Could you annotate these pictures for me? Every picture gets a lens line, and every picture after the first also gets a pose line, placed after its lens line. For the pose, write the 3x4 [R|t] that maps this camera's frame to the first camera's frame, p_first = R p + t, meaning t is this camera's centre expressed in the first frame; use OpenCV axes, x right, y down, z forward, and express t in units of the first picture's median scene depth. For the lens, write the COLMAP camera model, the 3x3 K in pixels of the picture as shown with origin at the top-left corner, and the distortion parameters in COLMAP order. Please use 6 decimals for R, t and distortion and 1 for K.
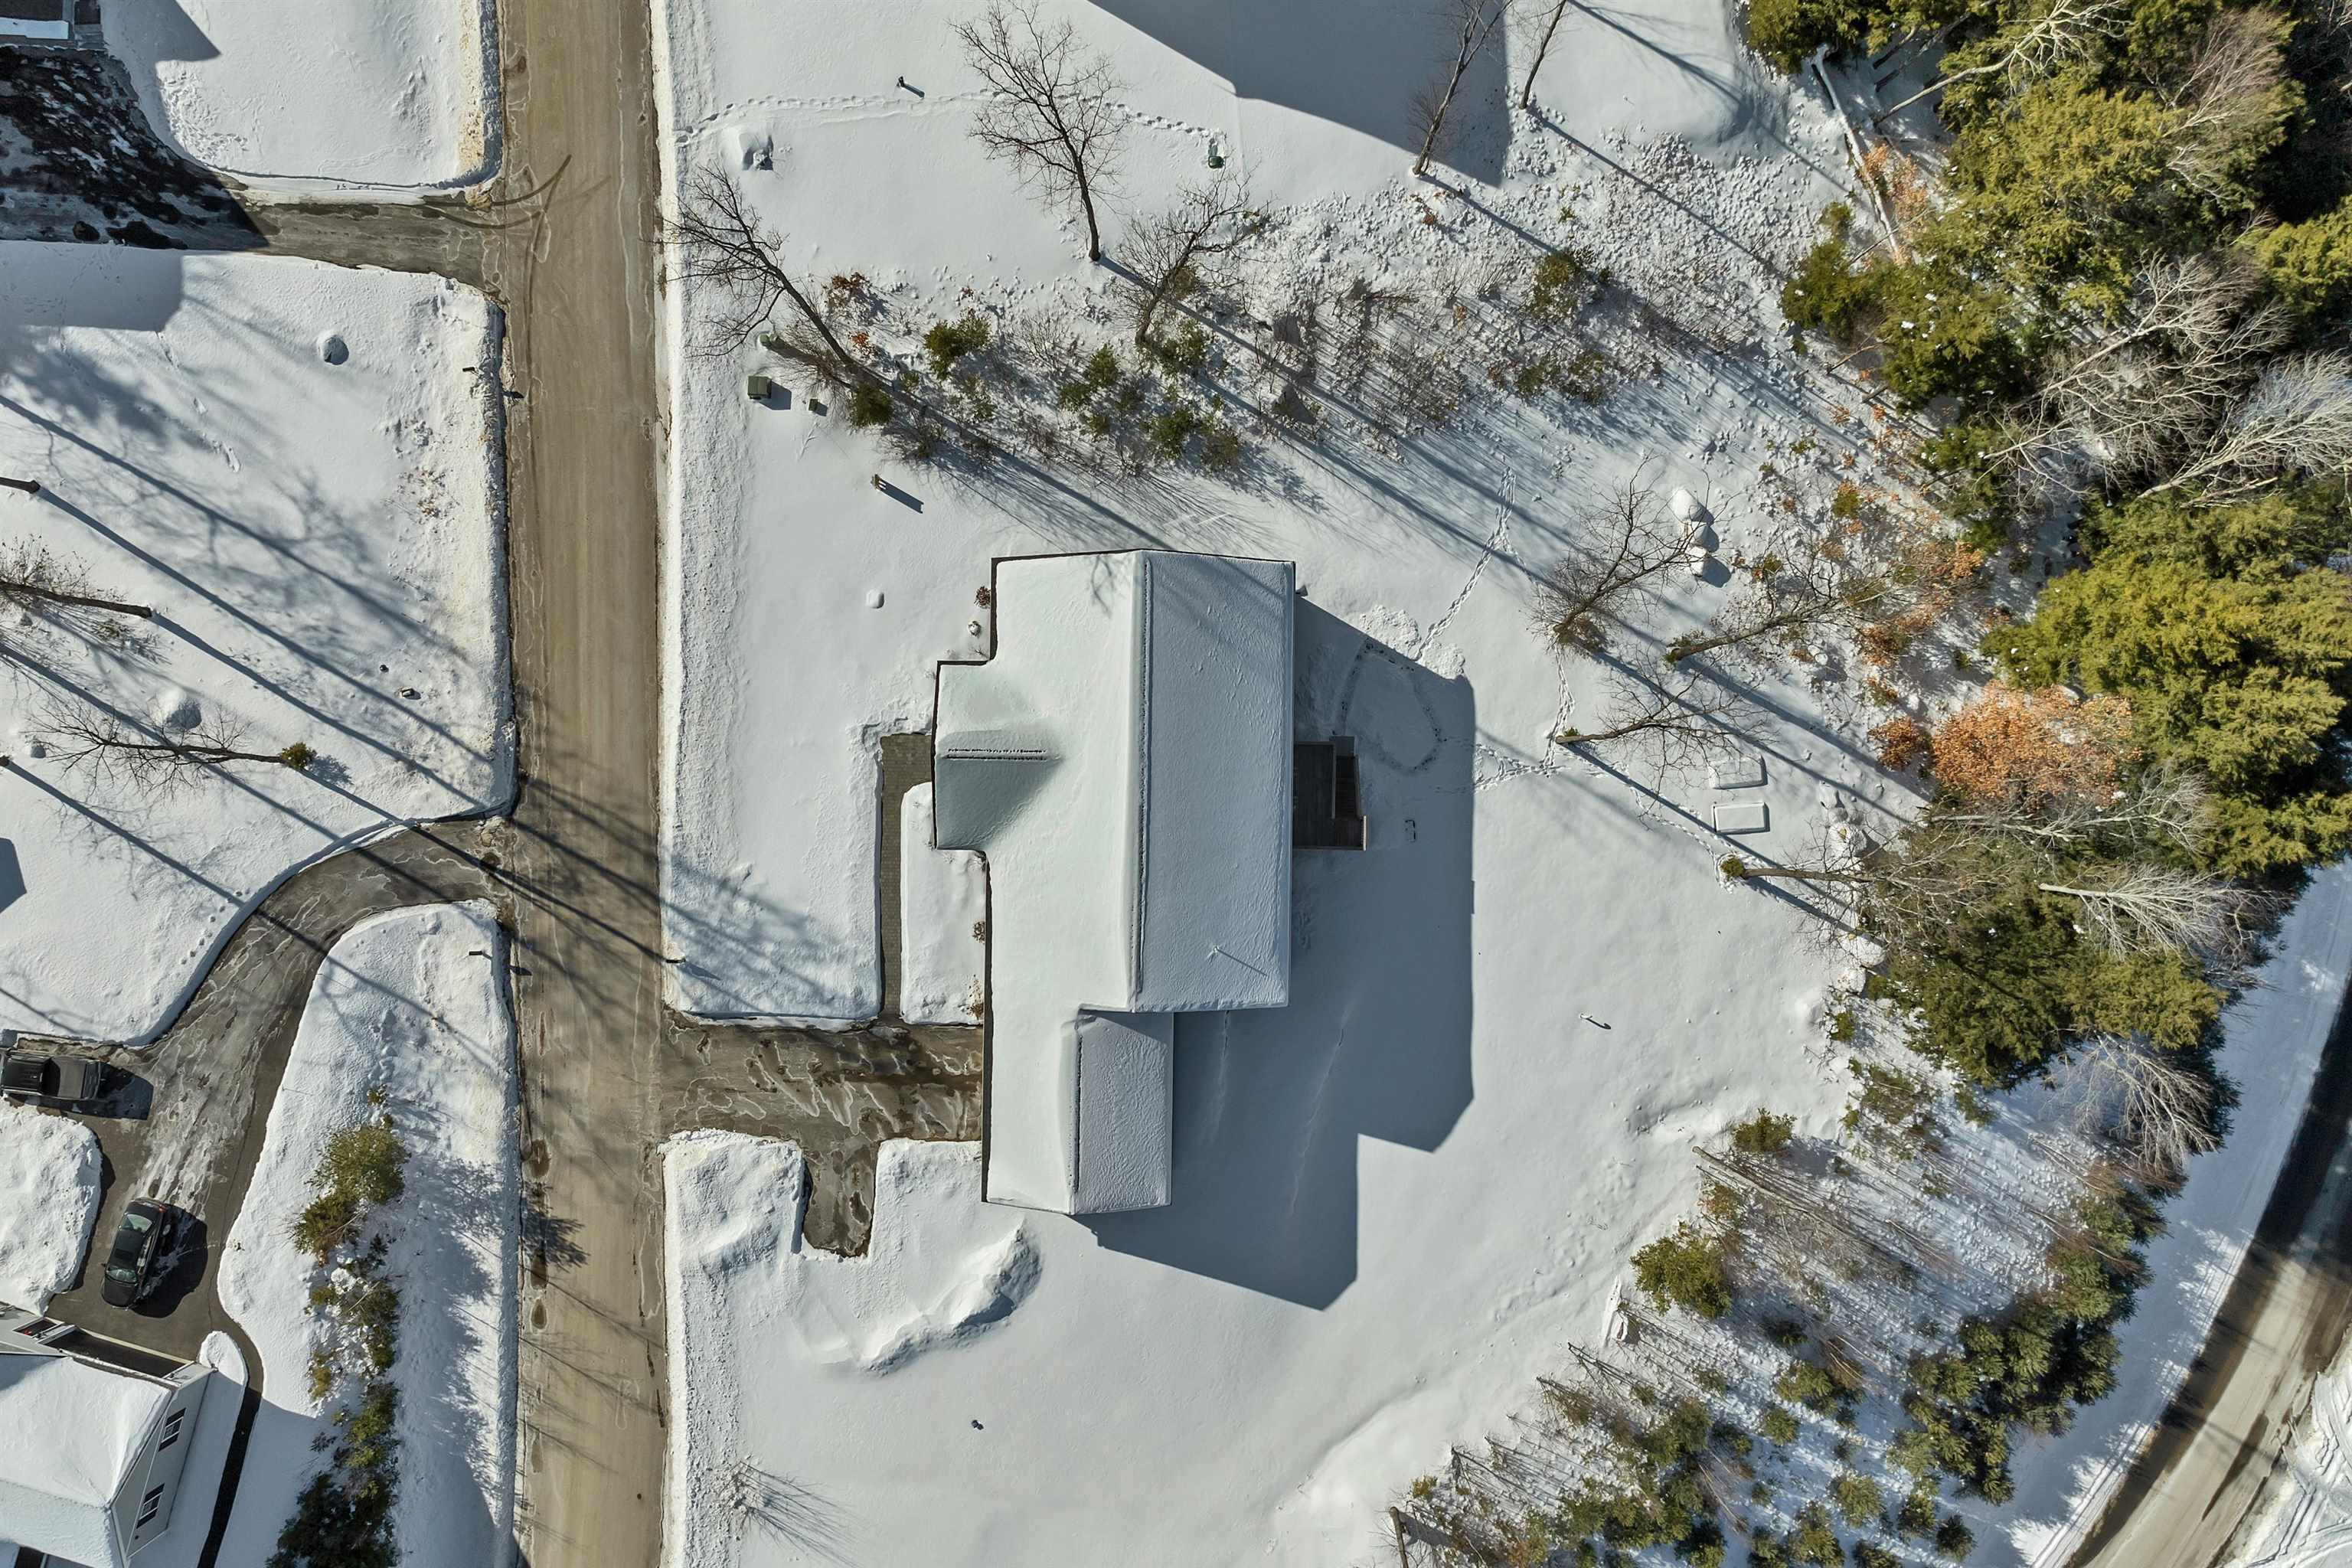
lens RADIAL K [[1597.6, 0, 1176.0], [0, 1597.6, 784.0], [0, 0, 1]] dist [-0.028989, -0.000407]
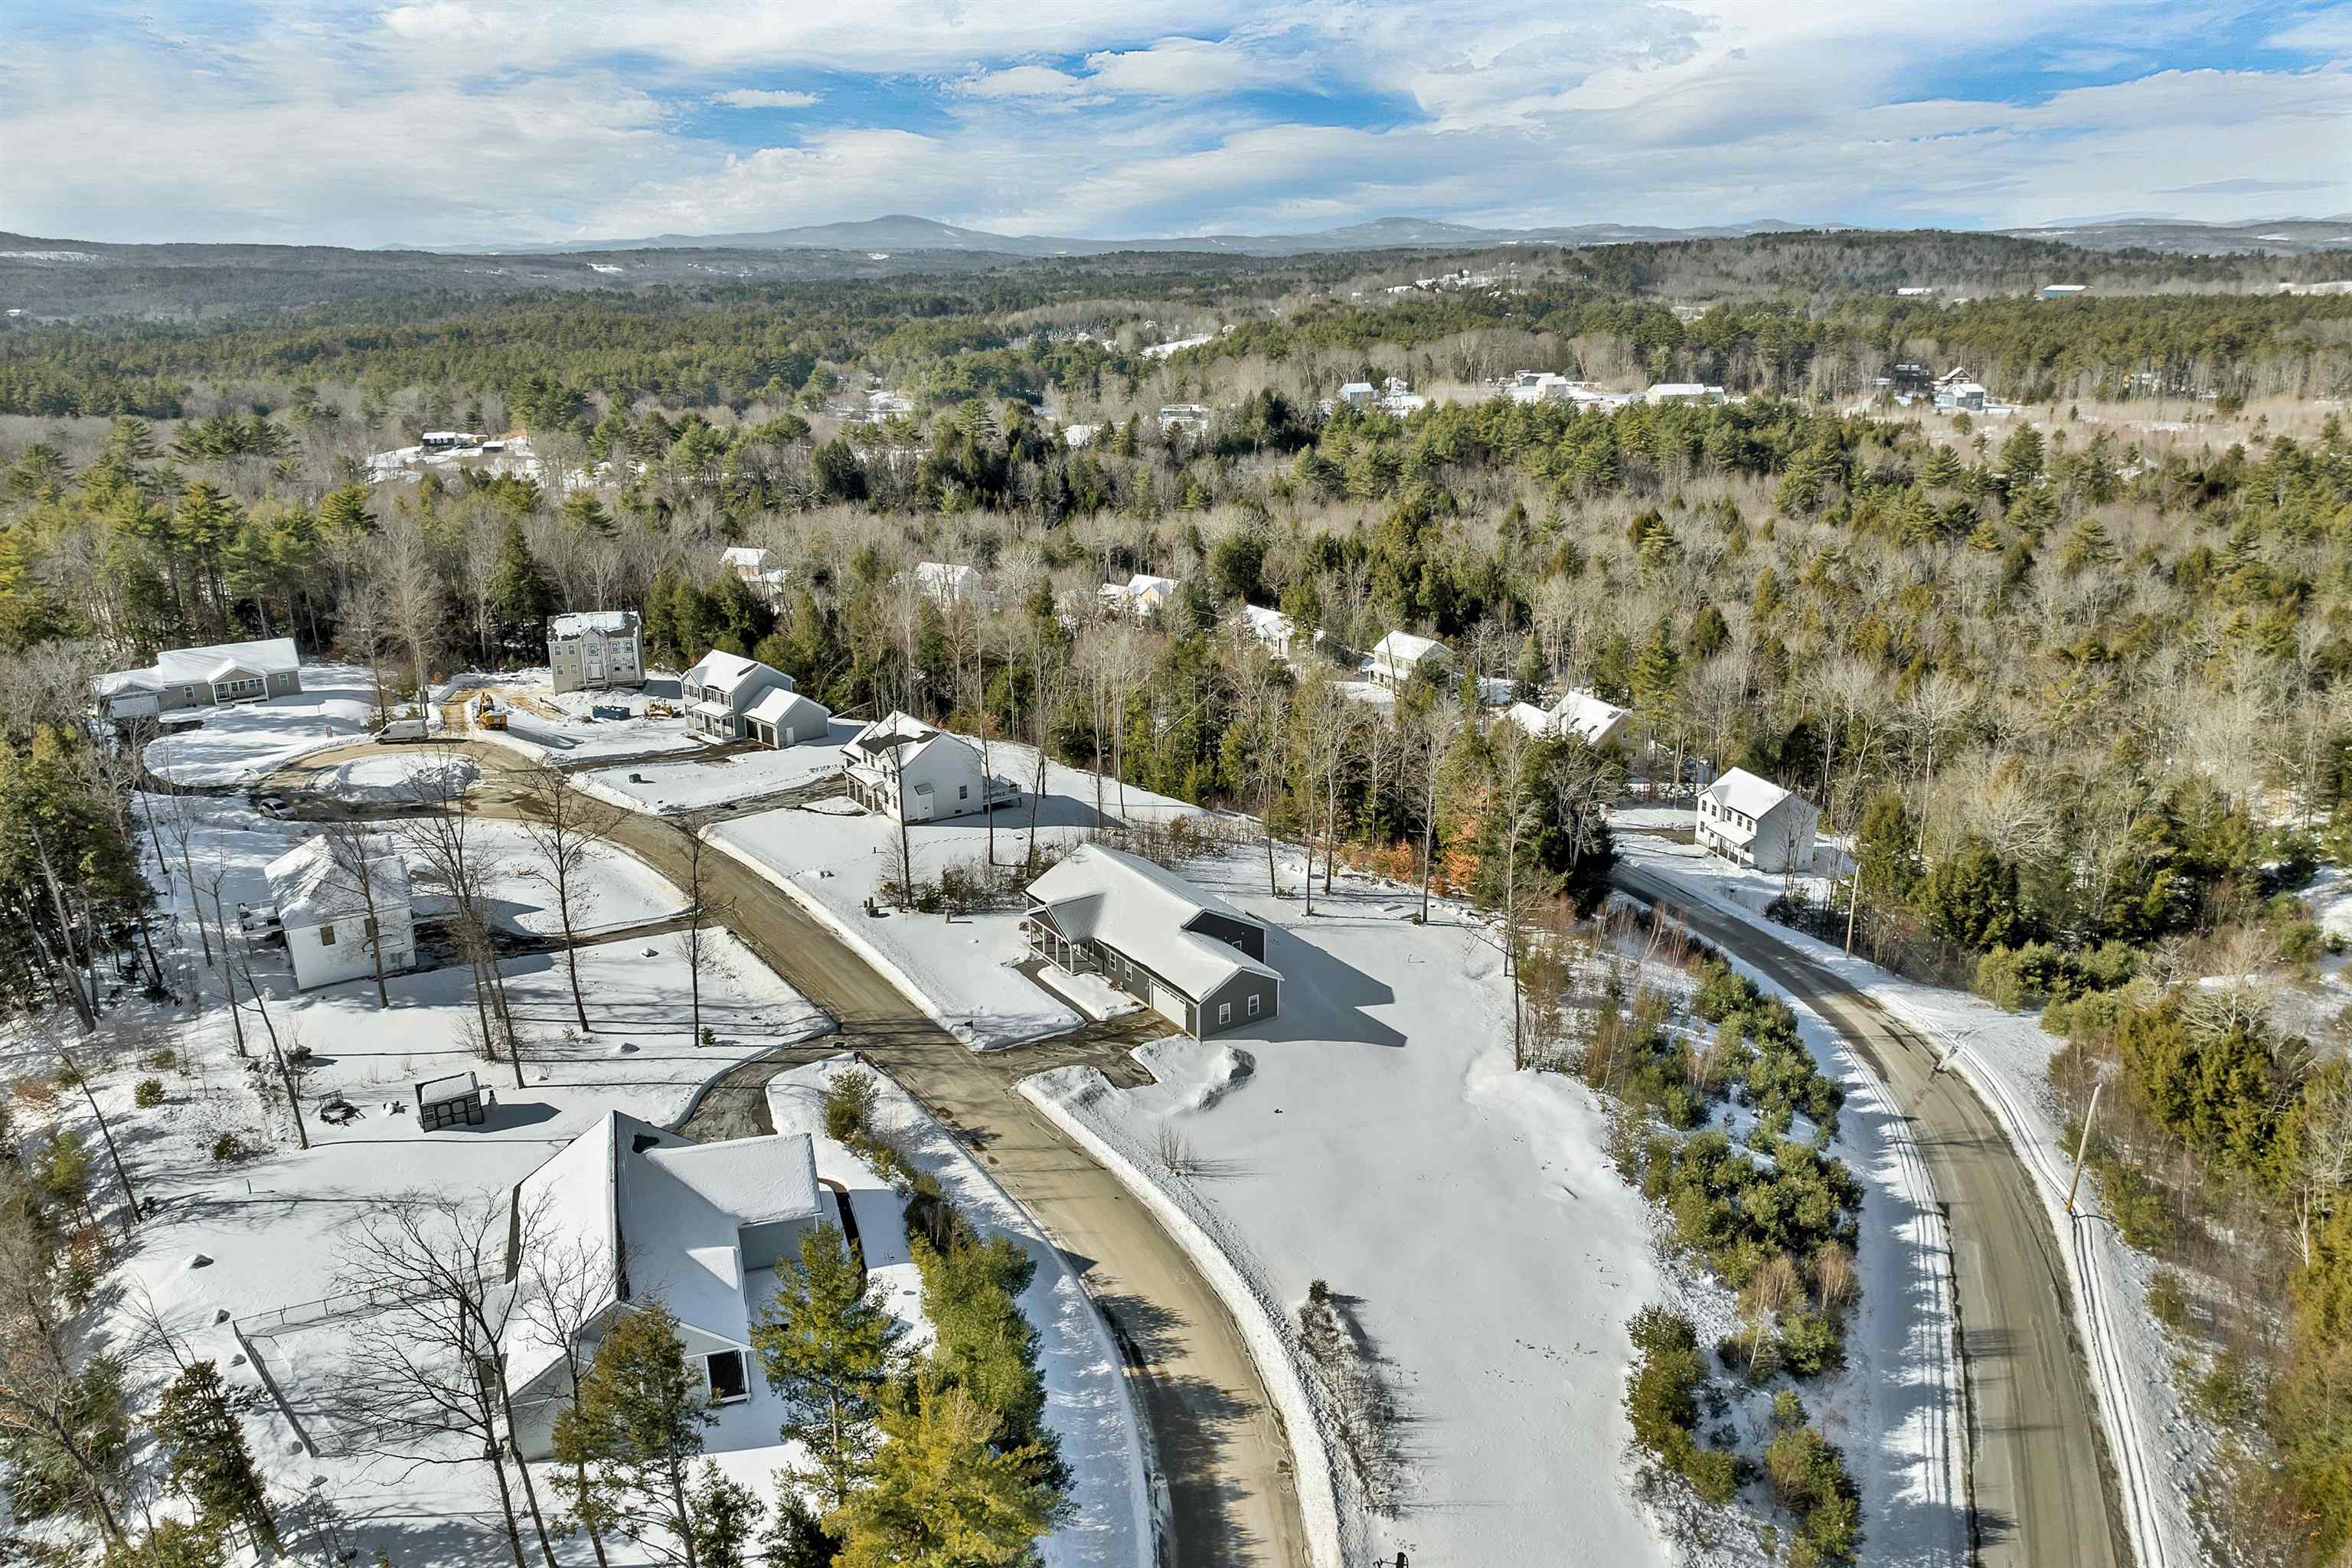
lens RADIAL K [[1662.4, 0, 1181.3], [0, 1662.4, 849.8], [0, 0, 1]] dist [-0.025069, -0.002046]
pose [[0.830607, -0.199204, 0.520009, -0.989364], [0.556858, 0.297212, -0.775612, 1.524150], [-0.000048, 0.933800, 0.357795, 0.186970]]
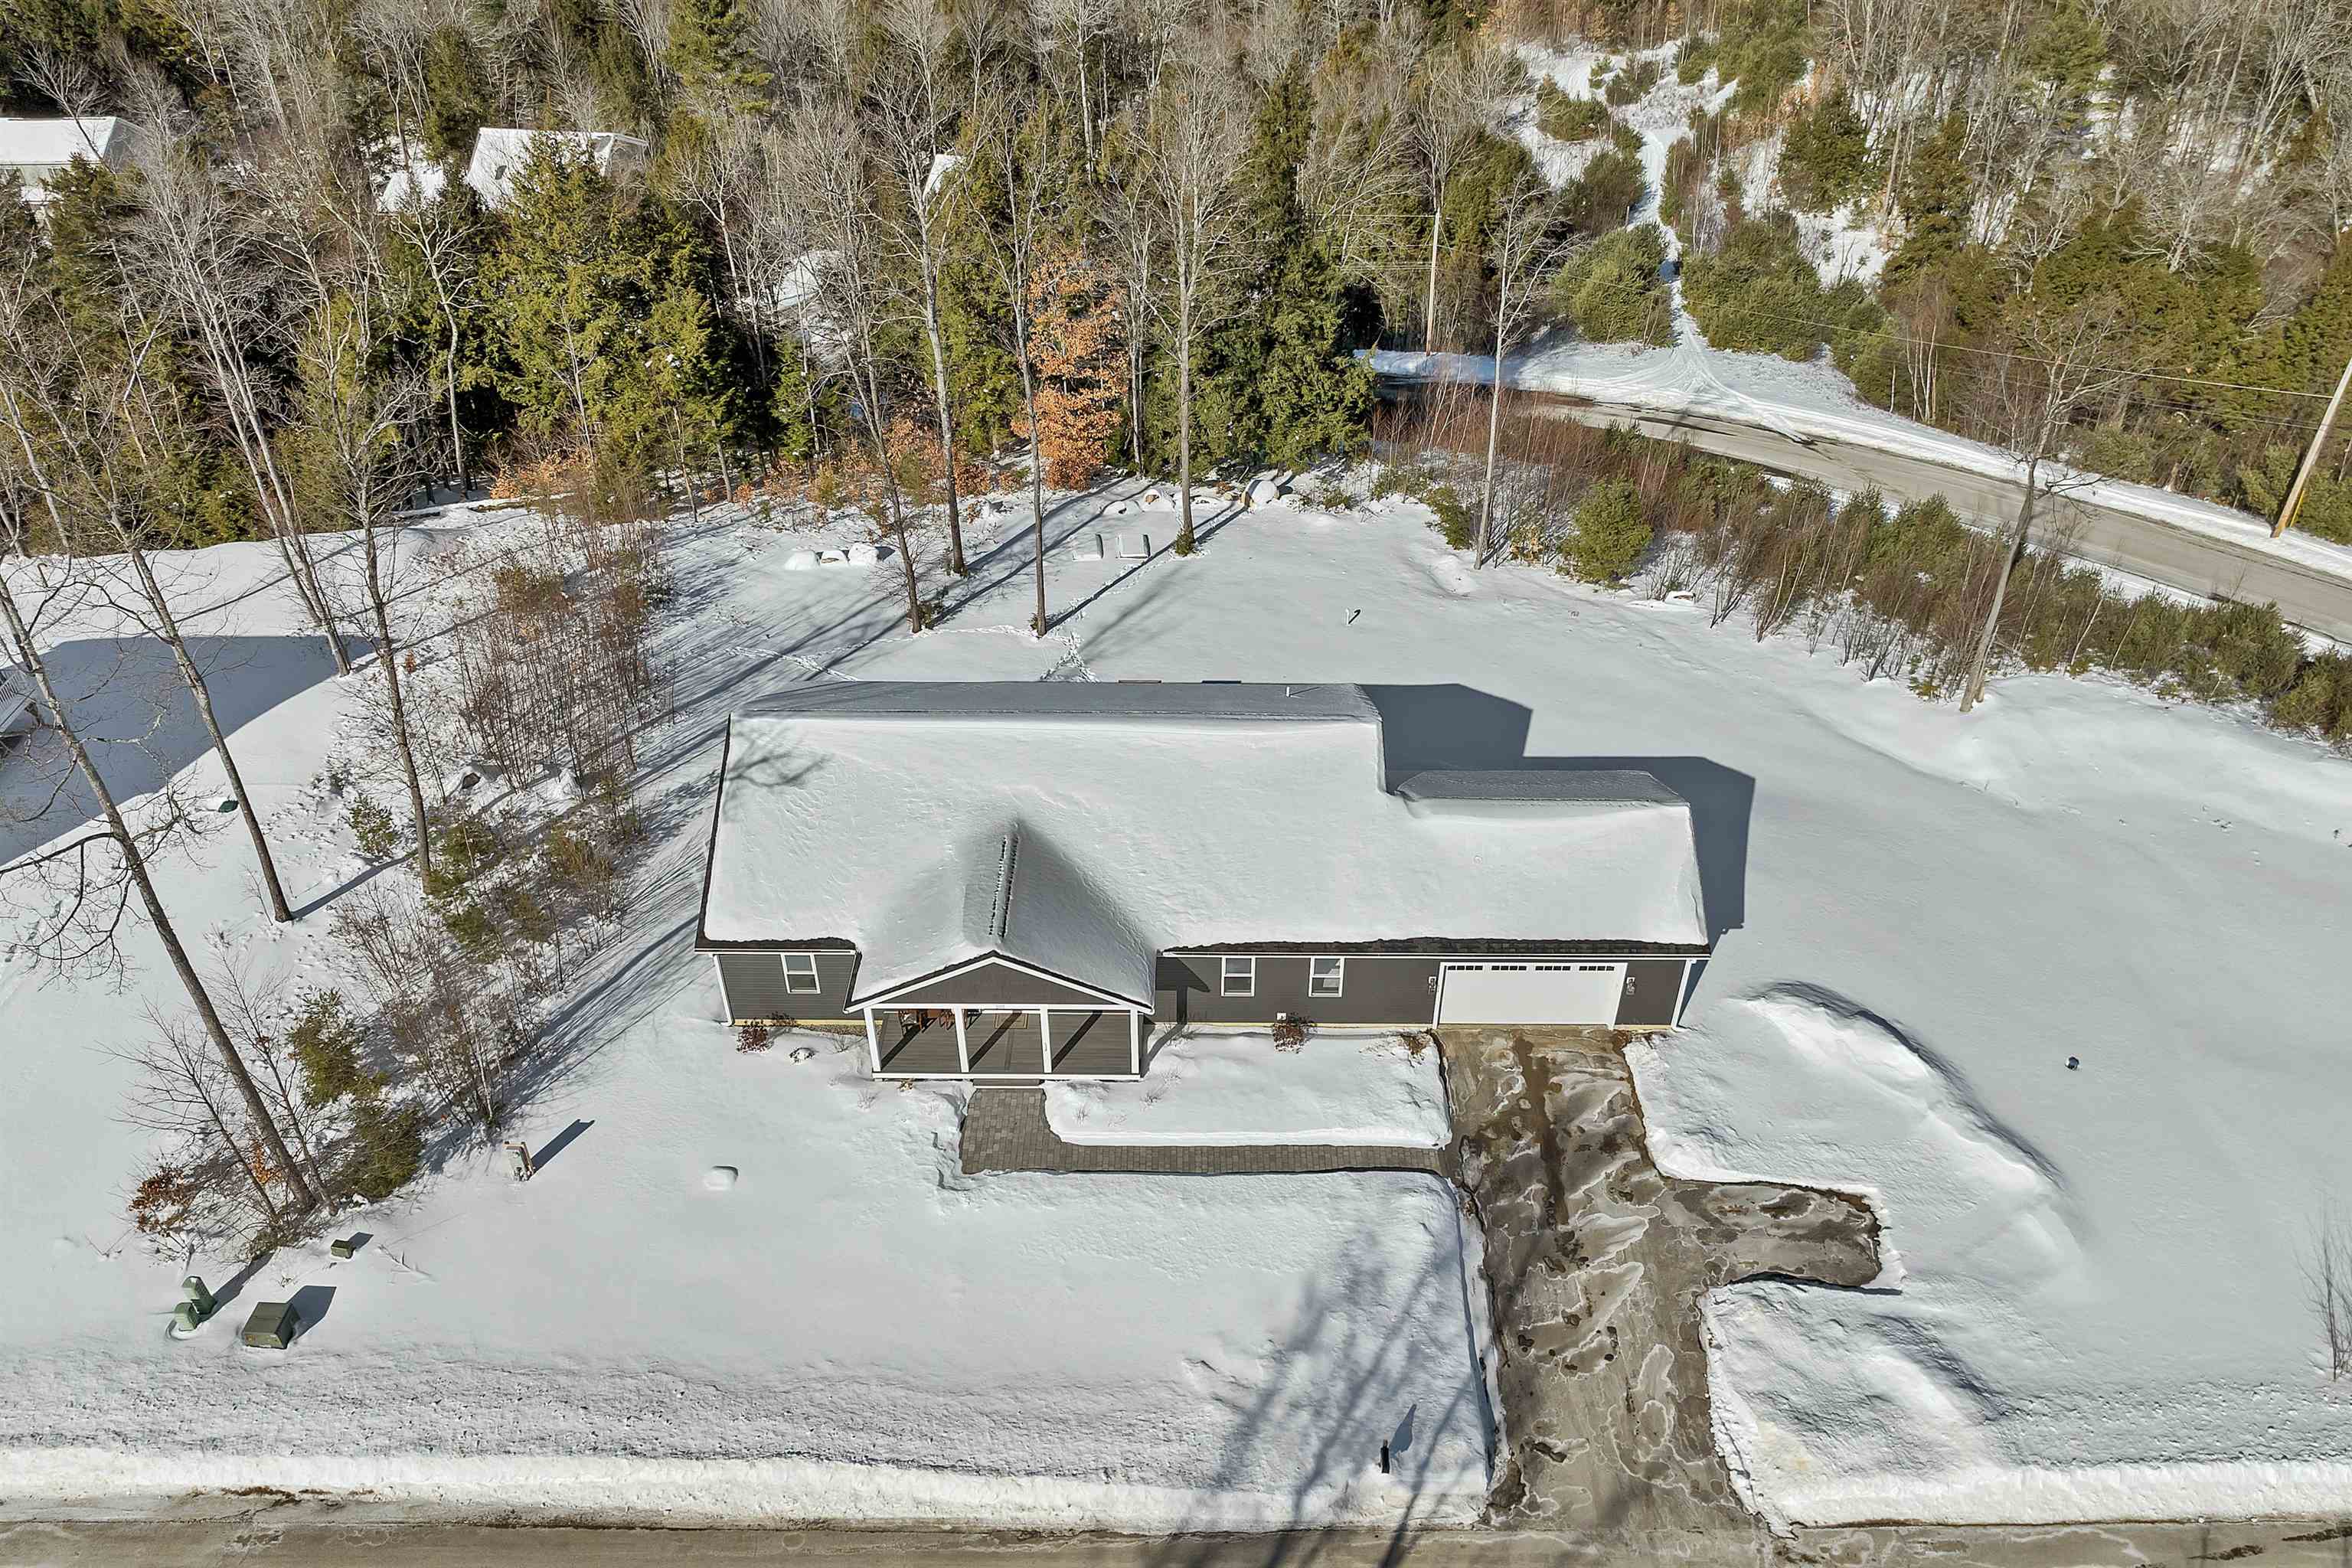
lens RADIAL K [[1697.6, 0, 1171.2], [0, 1697.6, 763.1], [0, 0, 1]] dist [-0.041899, -0.004377]
pose [[-0.001462, -0.588891, 0.808211, -0.590177], [0.999908, 0.010026, 0.009114, 0.038823], [-0.013470, 0.808150, 0.588822, 0.518063]]
